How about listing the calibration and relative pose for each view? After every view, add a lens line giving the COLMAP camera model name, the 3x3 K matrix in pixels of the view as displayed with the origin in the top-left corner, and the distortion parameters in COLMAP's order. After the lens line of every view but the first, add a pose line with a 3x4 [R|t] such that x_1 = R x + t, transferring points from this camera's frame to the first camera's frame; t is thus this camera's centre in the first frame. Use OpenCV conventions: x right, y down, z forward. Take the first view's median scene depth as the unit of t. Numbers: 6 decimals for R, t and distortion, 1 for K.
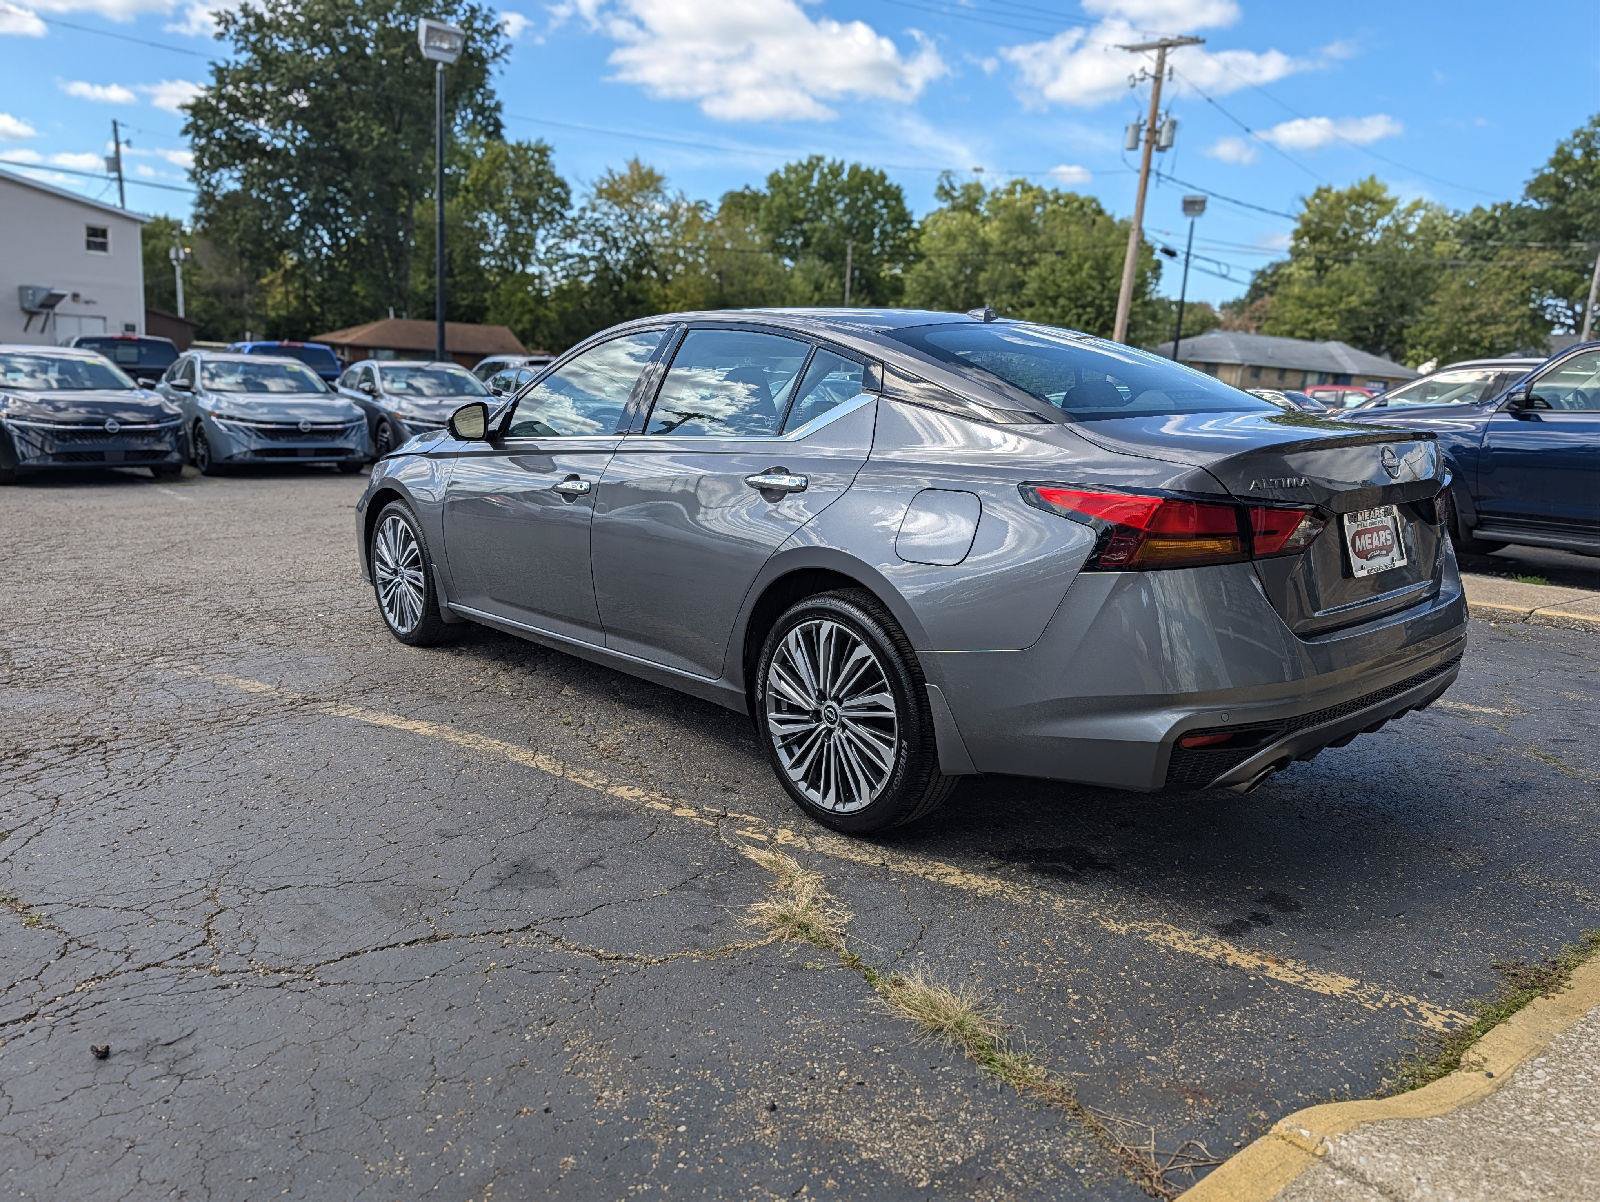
lens RADIAL K [[1151.8, 0, 804.6], [0, 1151.8, 603.3], [0, 0, 1]] dist [0.027063, -0.023976]
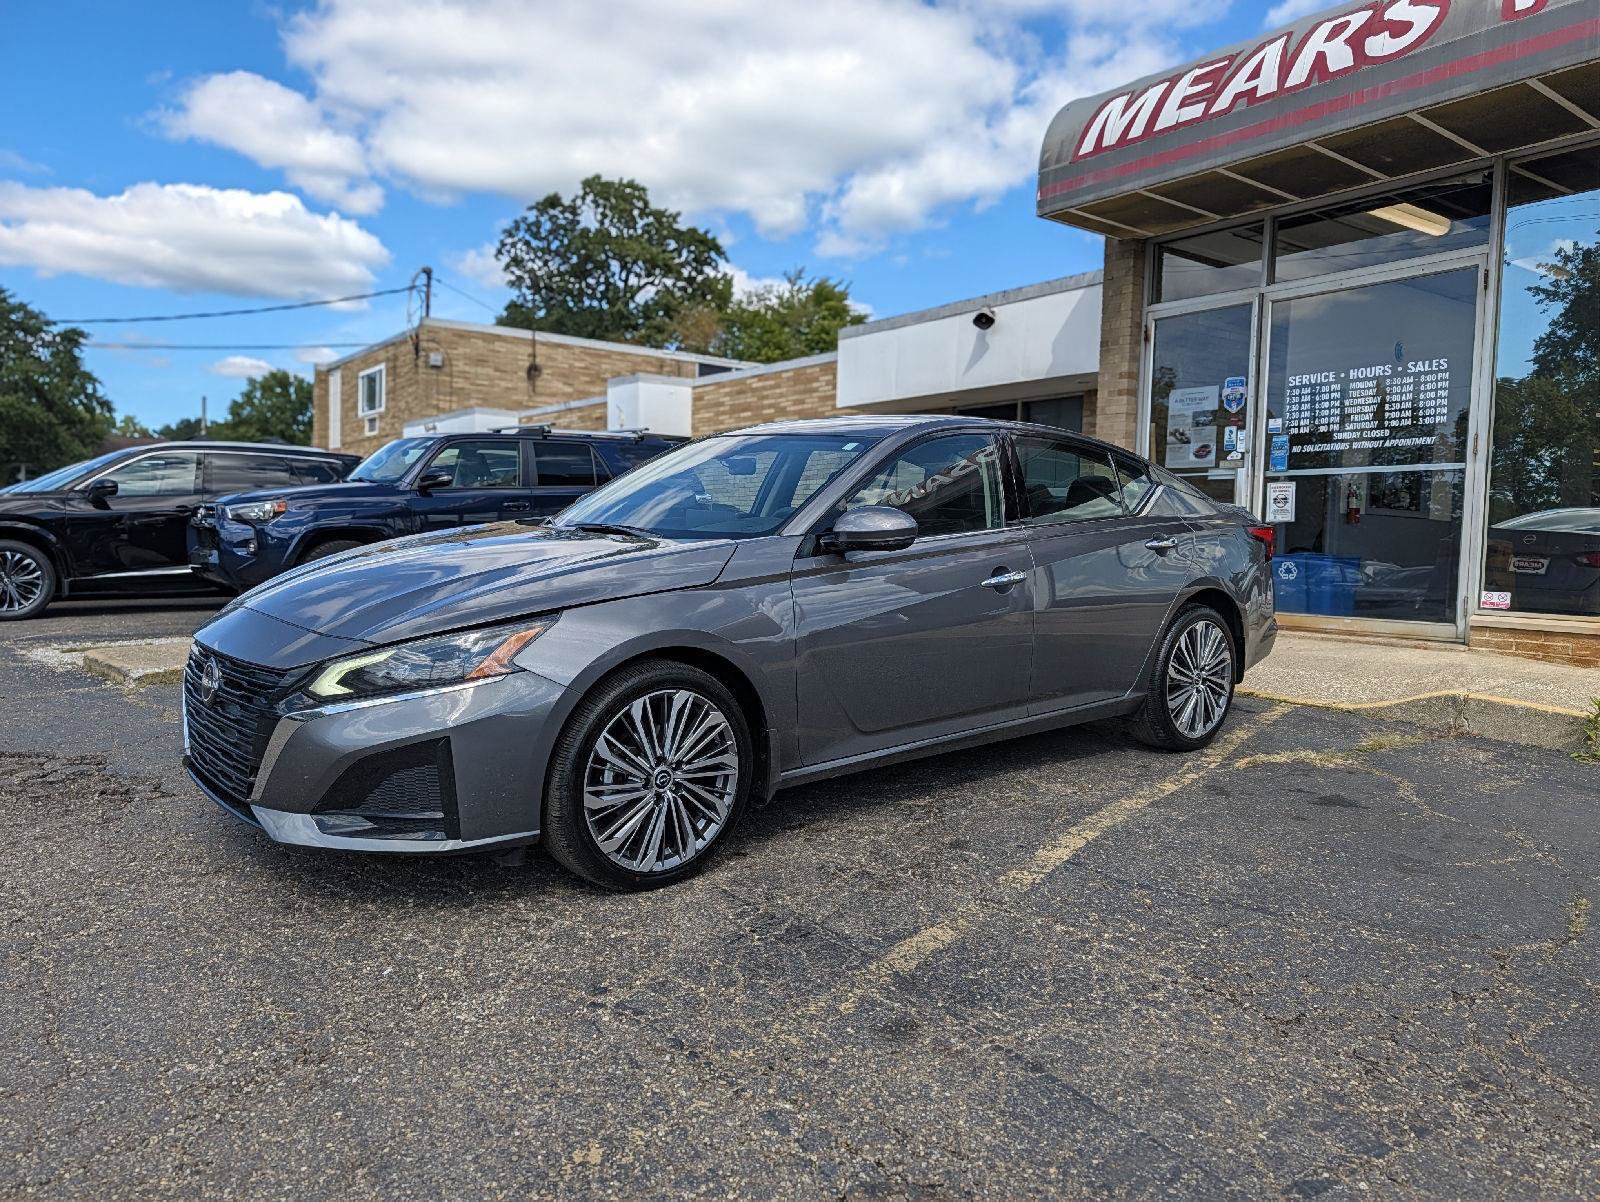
lens RADIAL K [[1151.8, 0, 803.1], [0, 1151.8, 602.0], [0, 0, 1]] dist [0.027063, -0.023976]
pose [[0.028612, -0.121508, 0.992178, -0.068718], [0.179536, 0.977068, 0.114480, -0.012797], [-0.983335, 0.174856, 0.049771, 0.061622]]
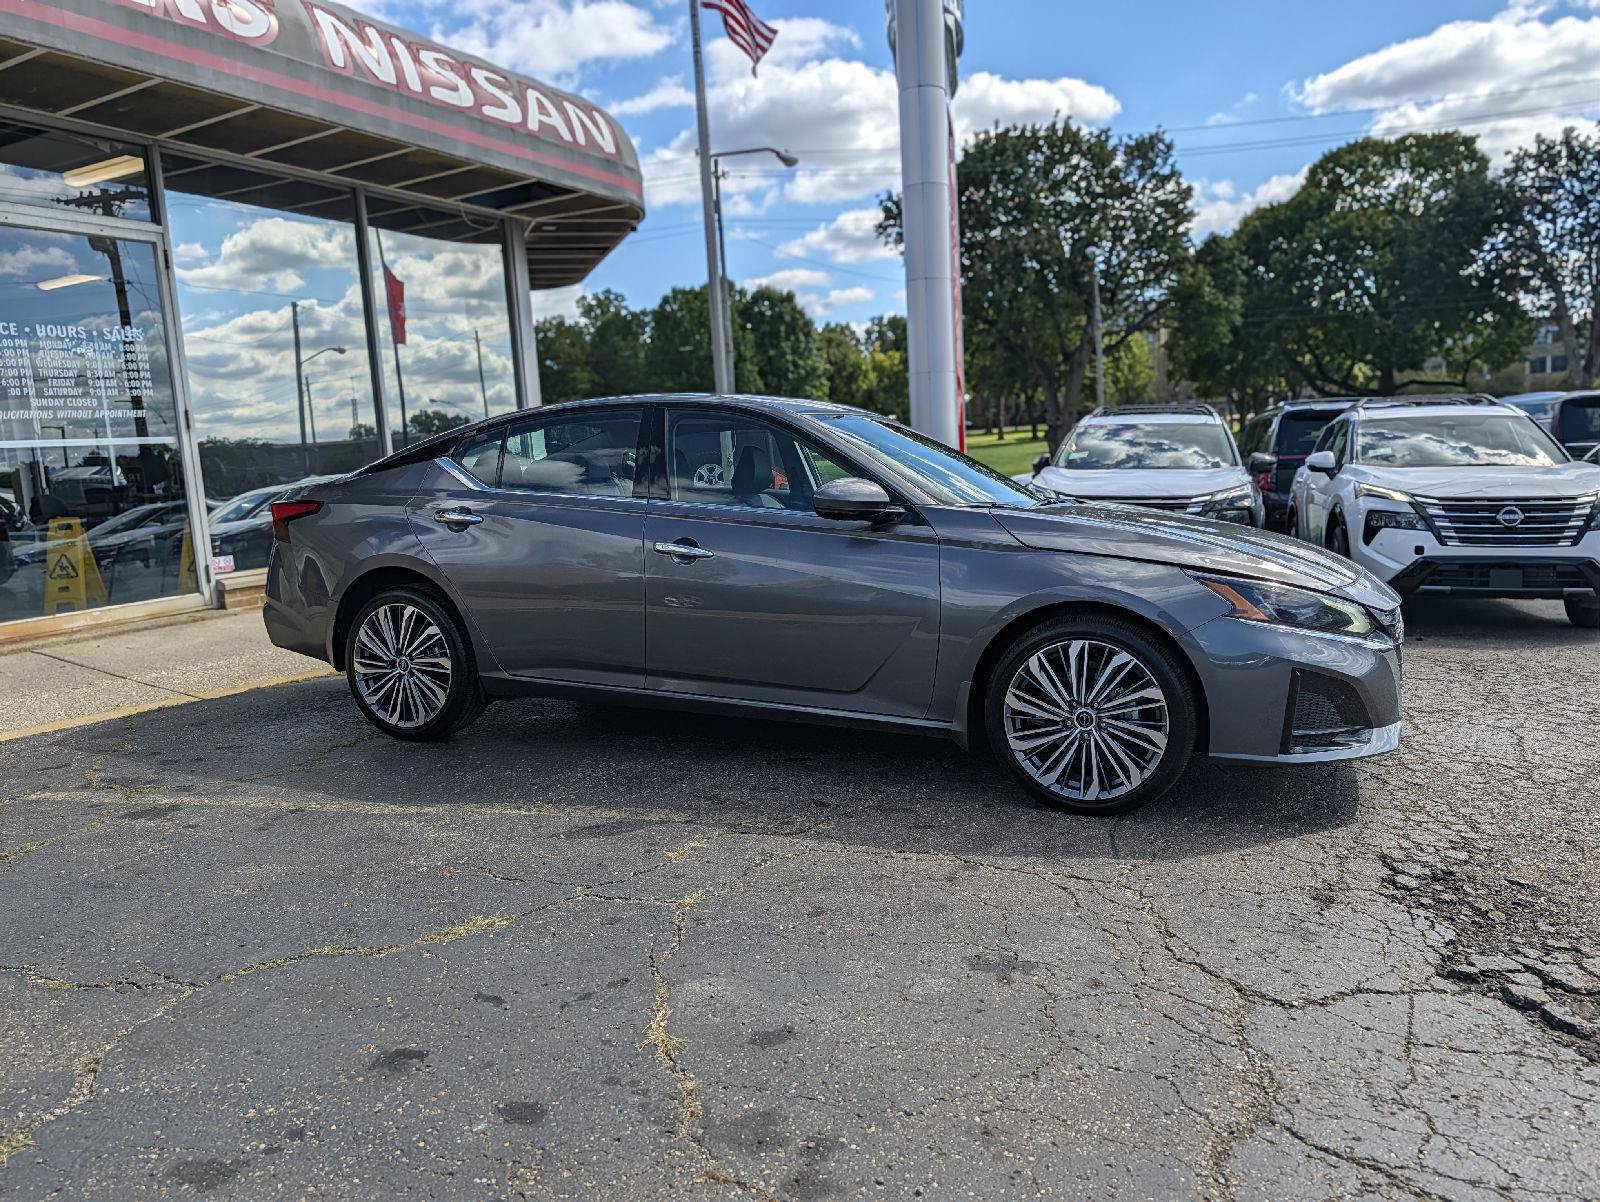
lens RADIAL K [[1151.8, 0, 812.3], [0, 1151.8, 592.0], [0, 0, 1]] dist [0.027063, -0.023976]
pose [[-0.902918, 0.037184, -0.428201, 0.026416], [-0.091114, 0.957050, 0.275233, -0.023012], [0.420044, 0.287528, -0.860750, 0.123942]]
